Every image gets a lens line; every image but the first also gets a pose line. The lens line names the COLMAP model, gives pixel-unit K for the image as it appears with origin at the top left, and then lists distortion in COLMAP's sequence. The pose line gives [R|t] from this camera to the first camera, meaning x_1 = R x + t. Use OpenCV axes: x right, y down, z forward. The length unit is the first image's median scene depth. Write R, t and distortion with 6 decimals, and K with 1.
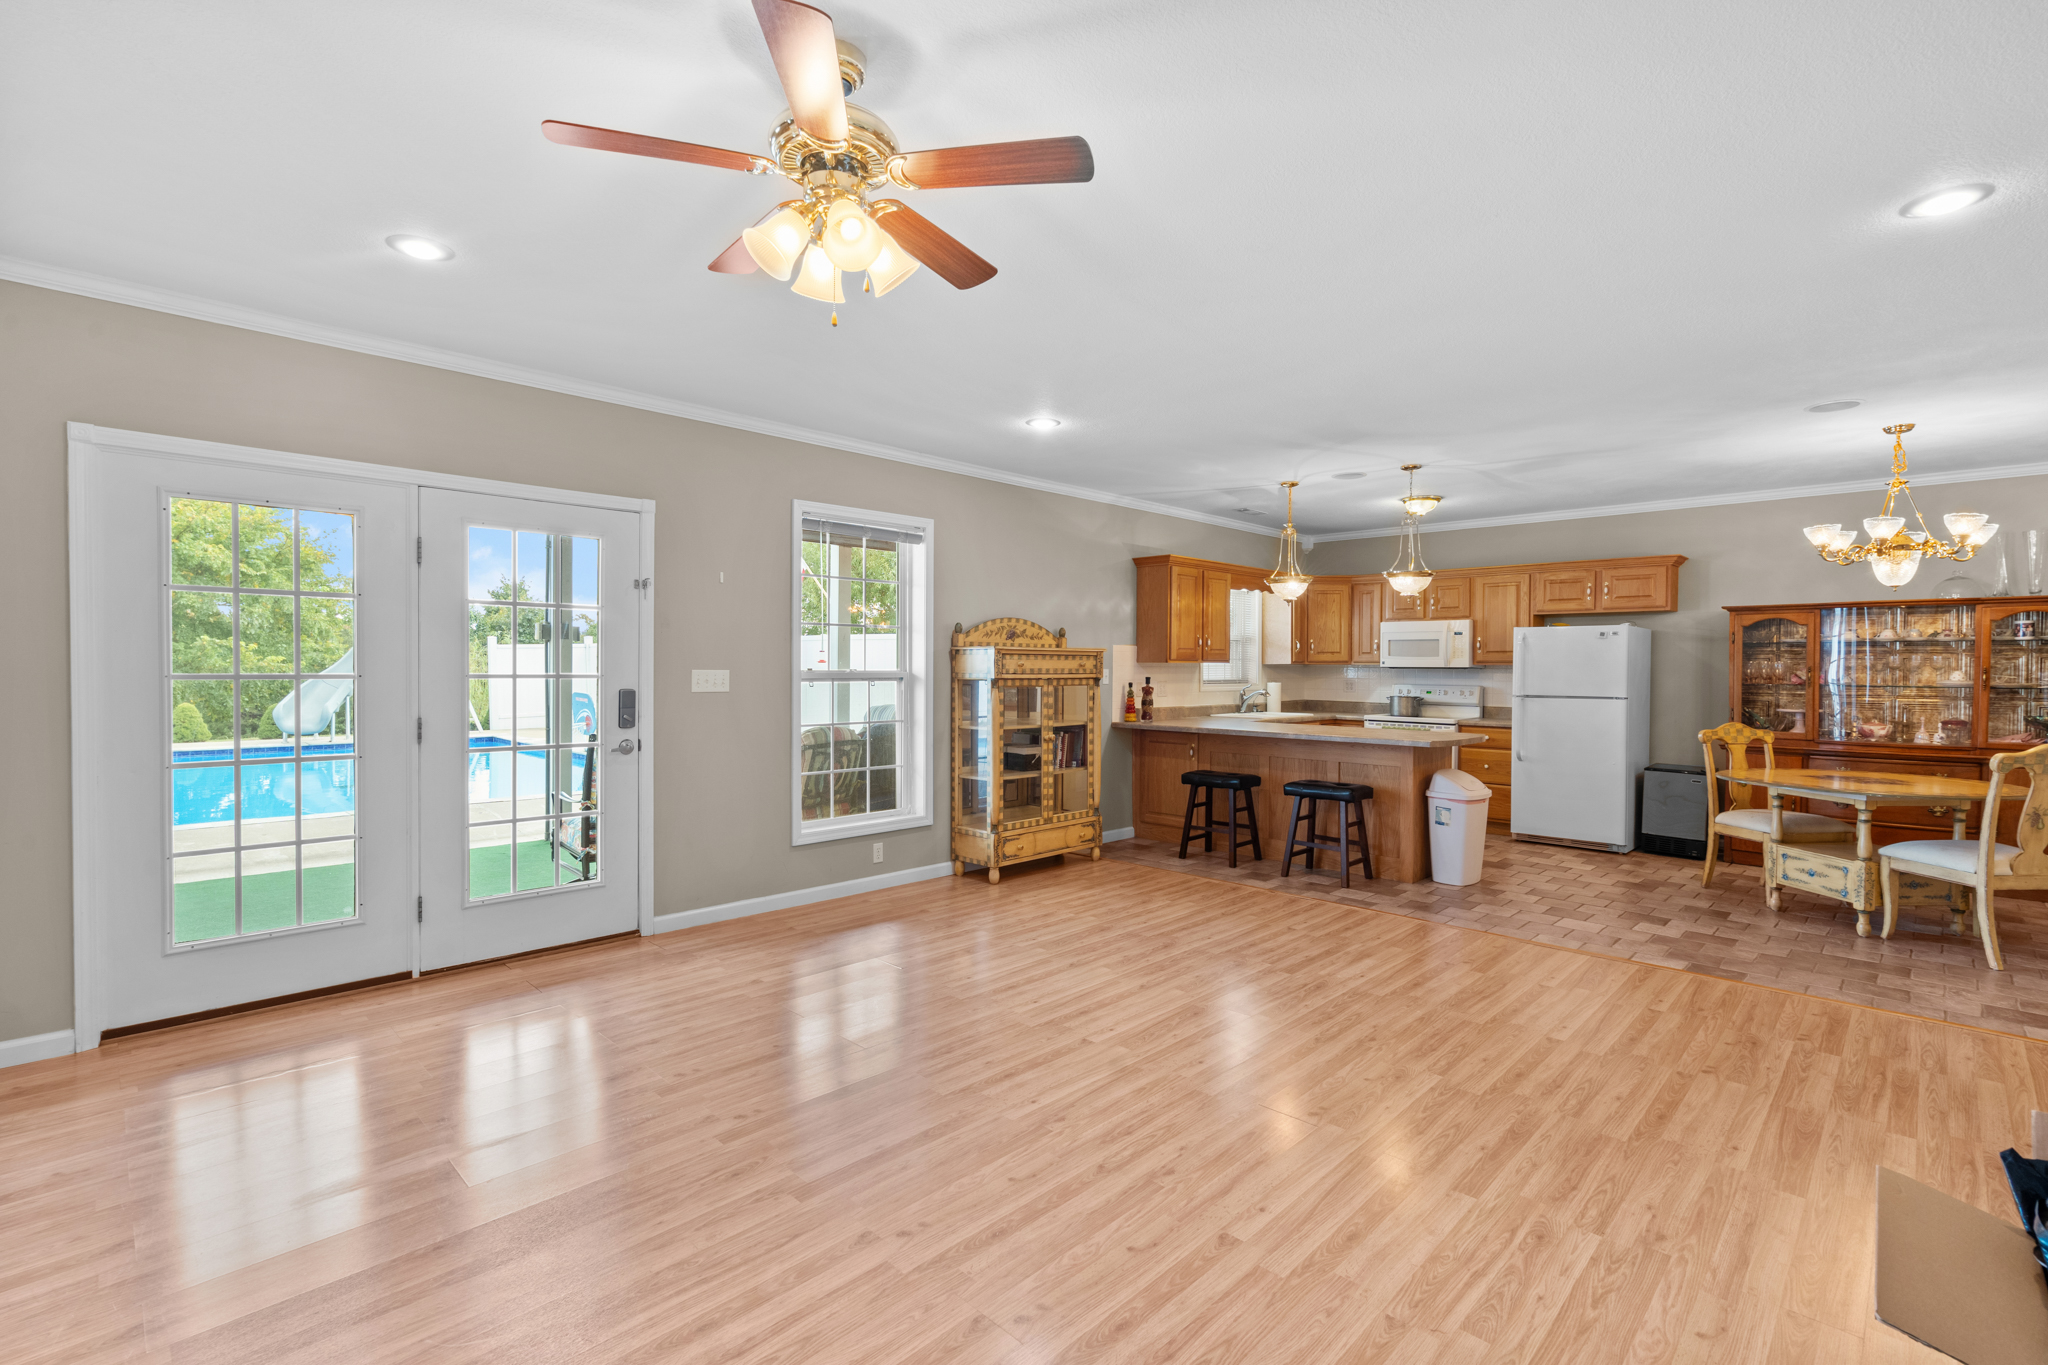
lens RADIAL K [[937.4, 0, 1010.8], [0, 937.4, 689.7], [0, 0, 1]] dist [0.001184, -0.000120]
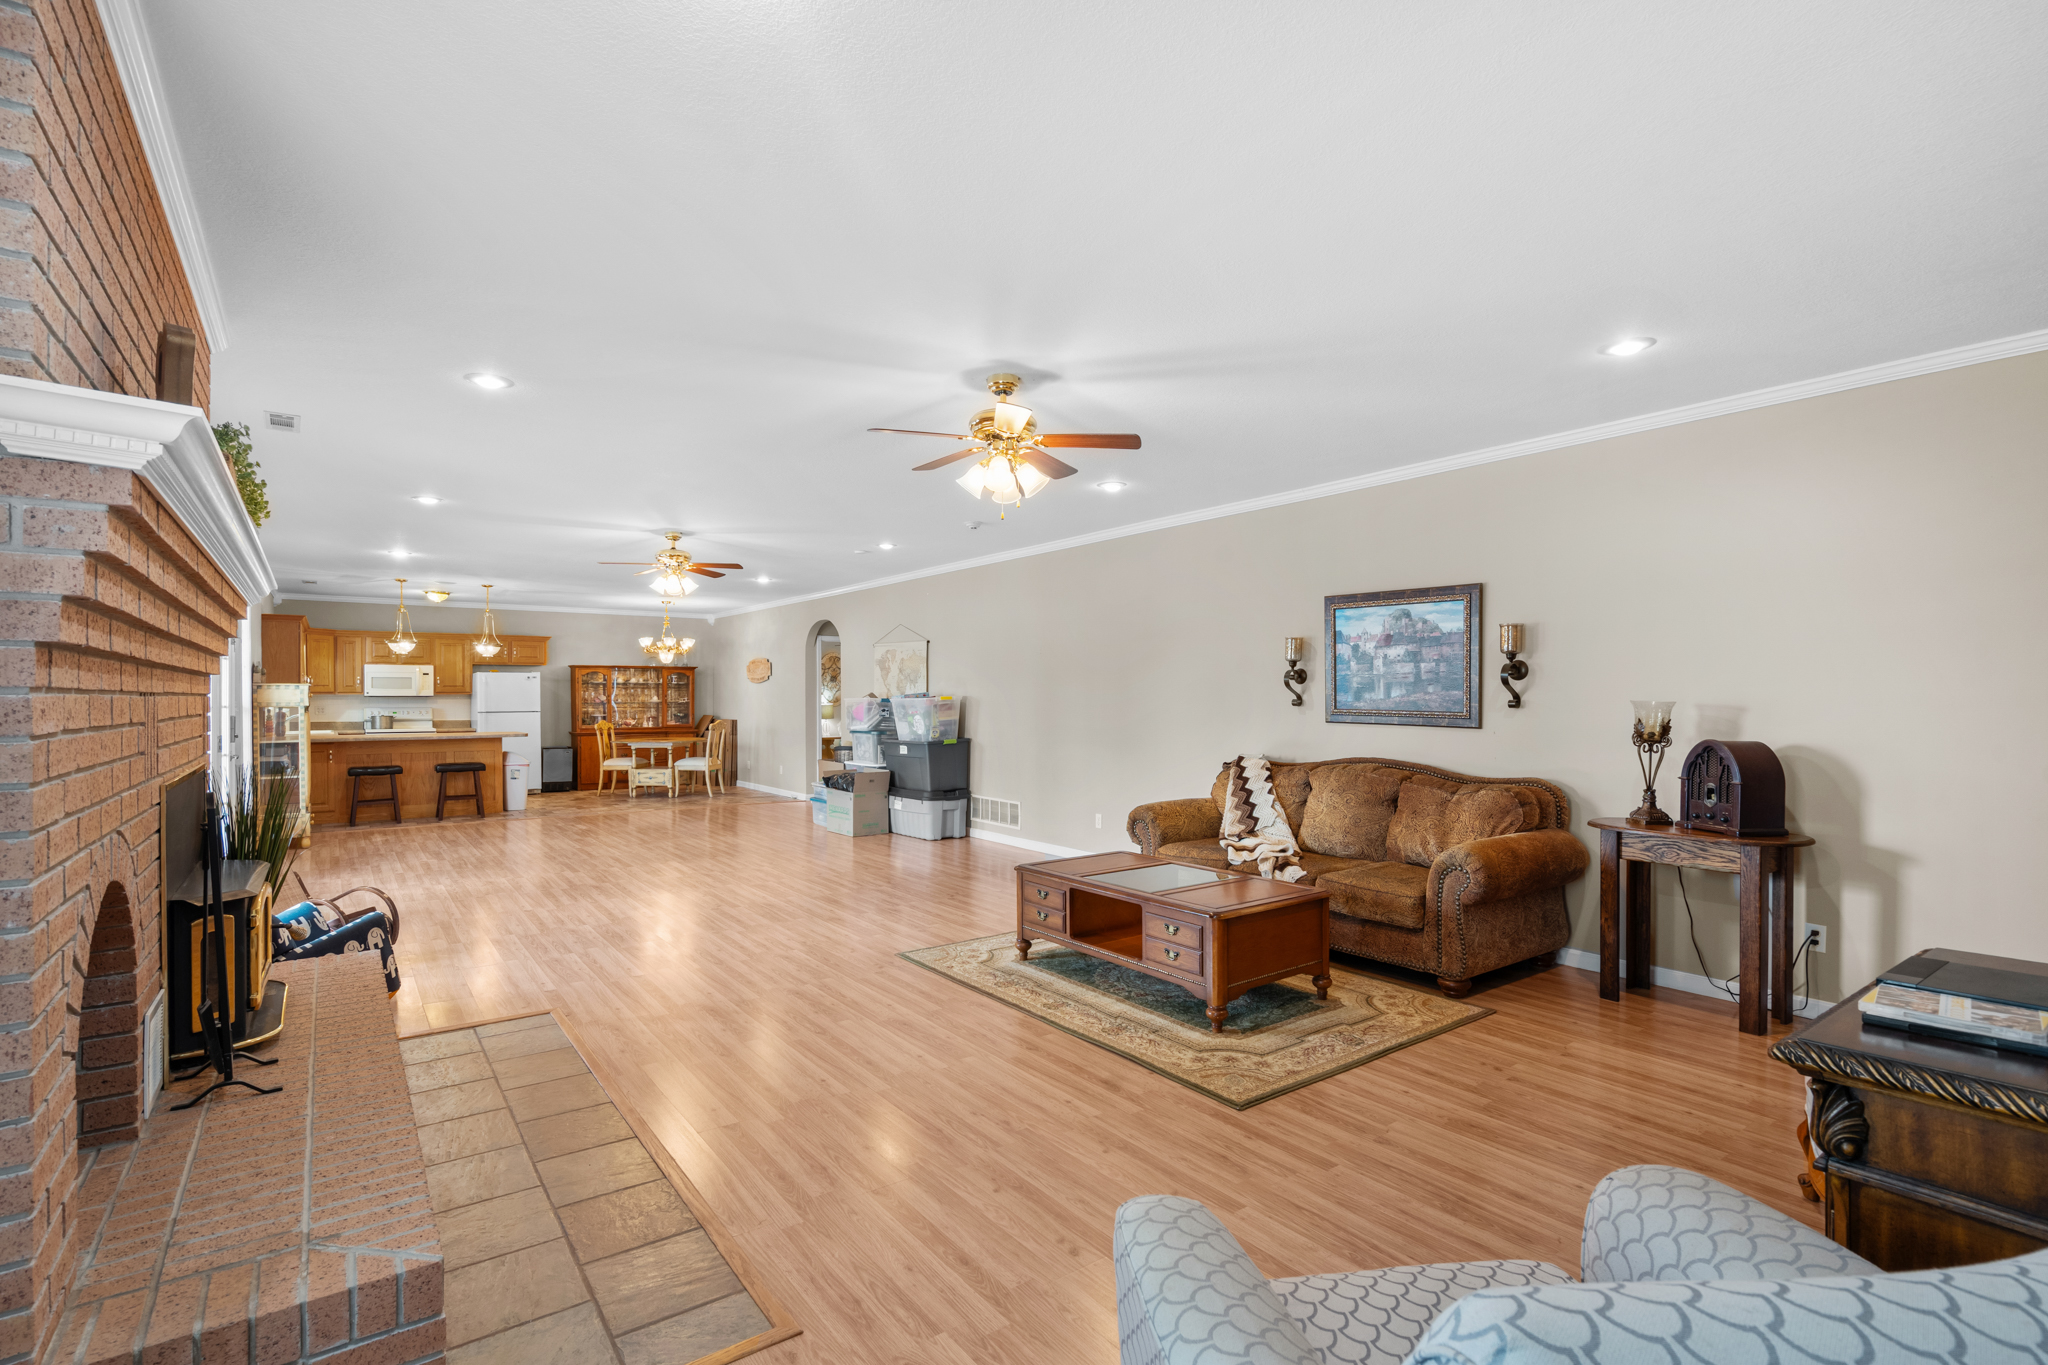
lens RADIAL K [[937.4, 0, 1026.2], [0, 937.4, 695.2], [0, 0, 1]] dist [0.001184, -0.000120]
pose [[0.148788, -0.006339, 0.988849, -1.214419], [0.023771, 0.999713, 0.002832, -0.006040], [-0.988583, 0.023084, 0.148896, -0.298121]]
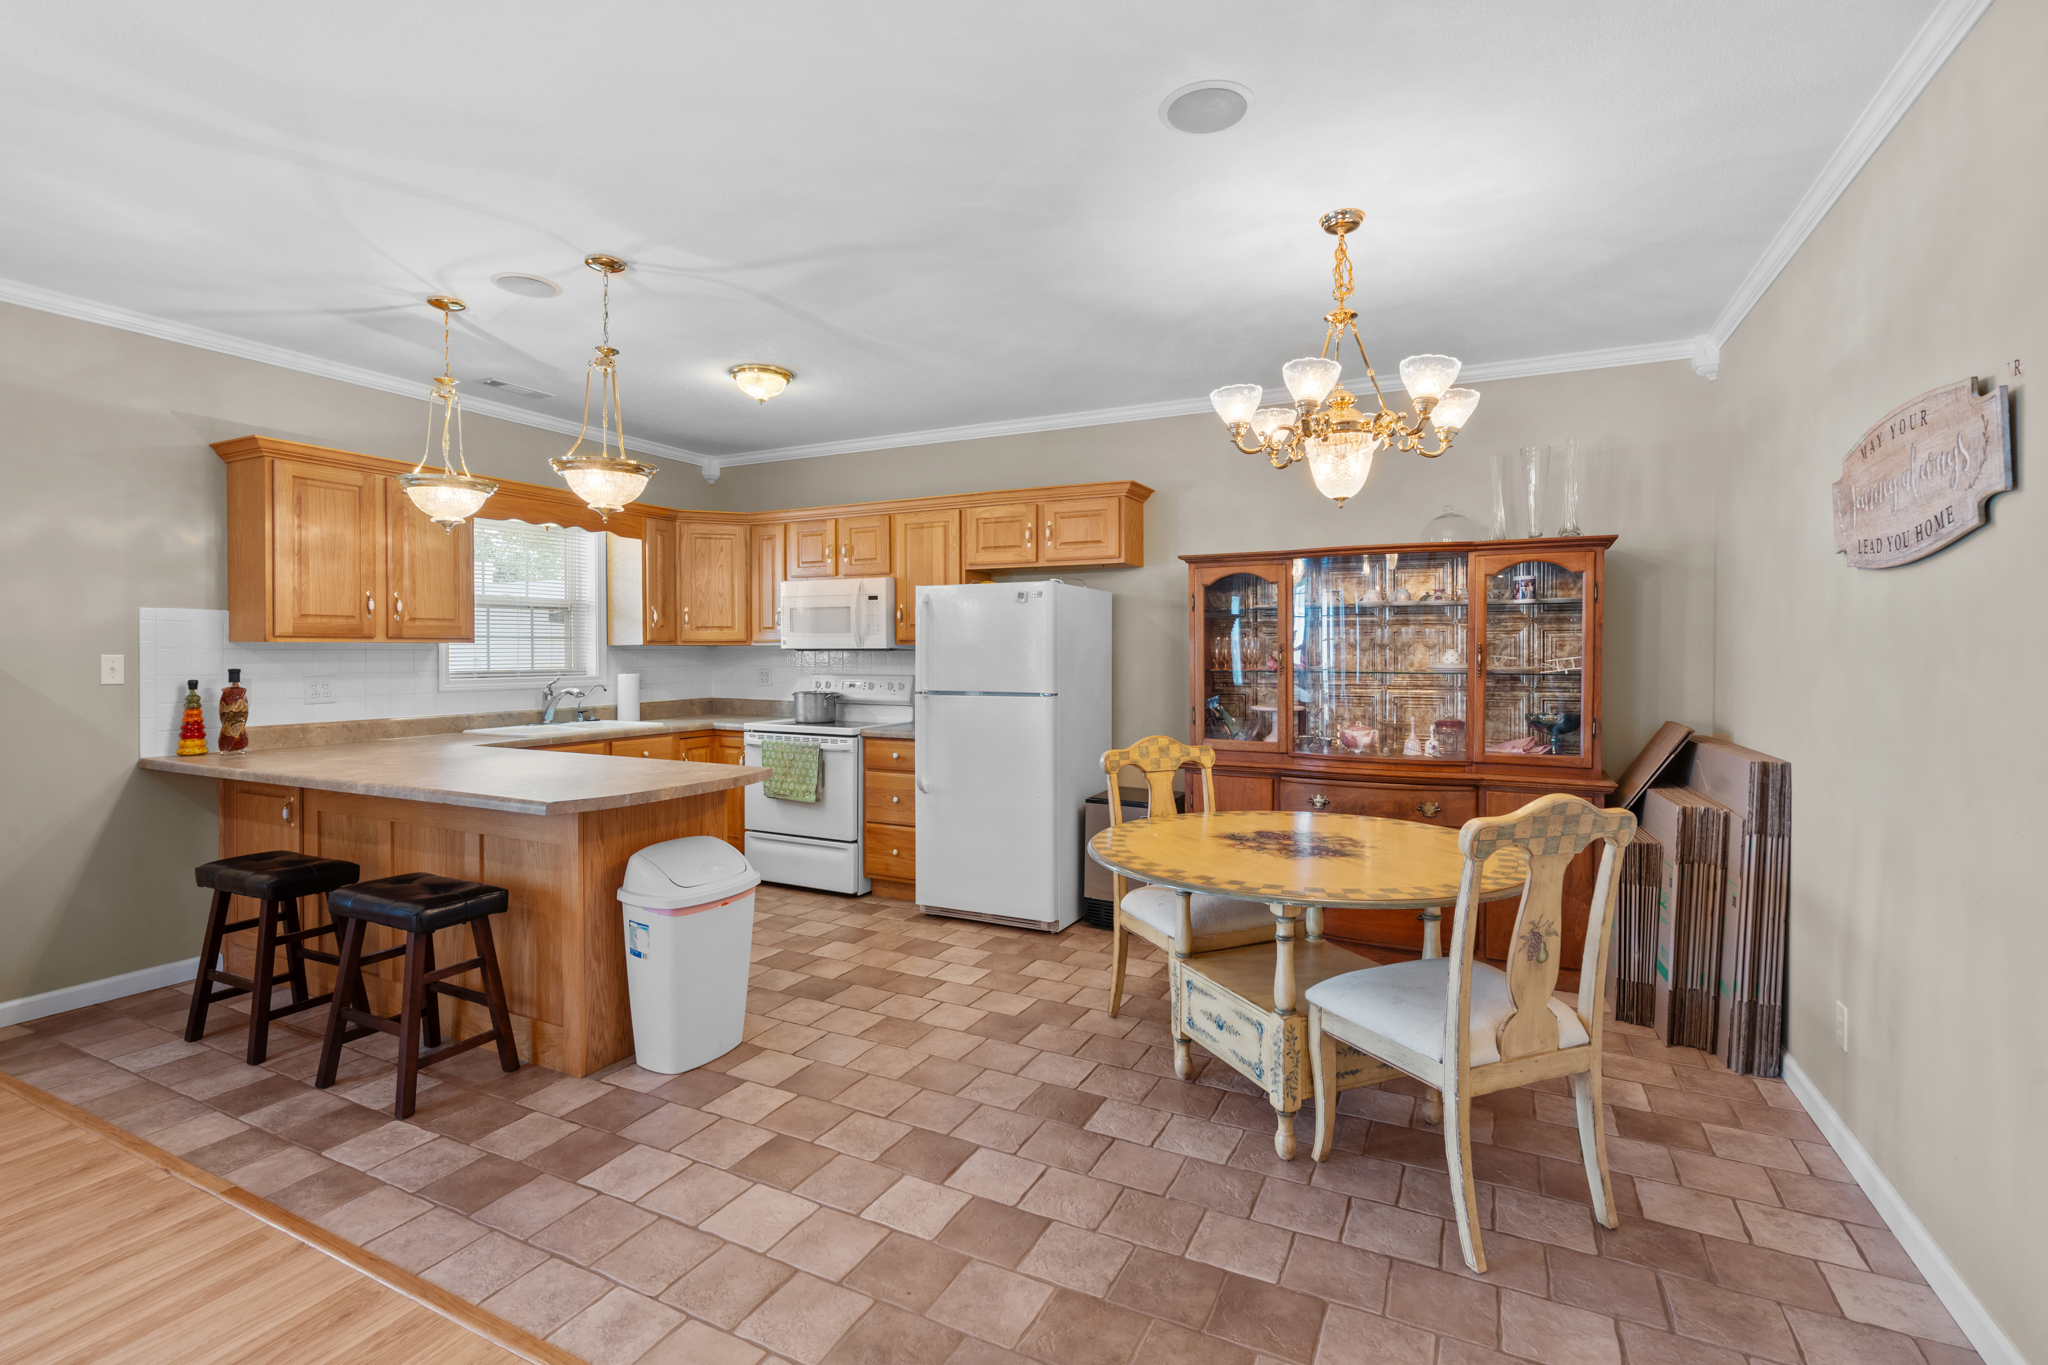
lens RADIAL K [[937.4, 0, 1029.1], [0, 937.4, 670.8], [0, 0, 1]] dist [0.001184, -0.000120]
pose [[0.947762, -0.011906, 0.318756, 0.482978], [0.013165, 0.999912, -0.001796, -0.007004], [-0.318706, 0.005898, 0.947835, 0.434673]]
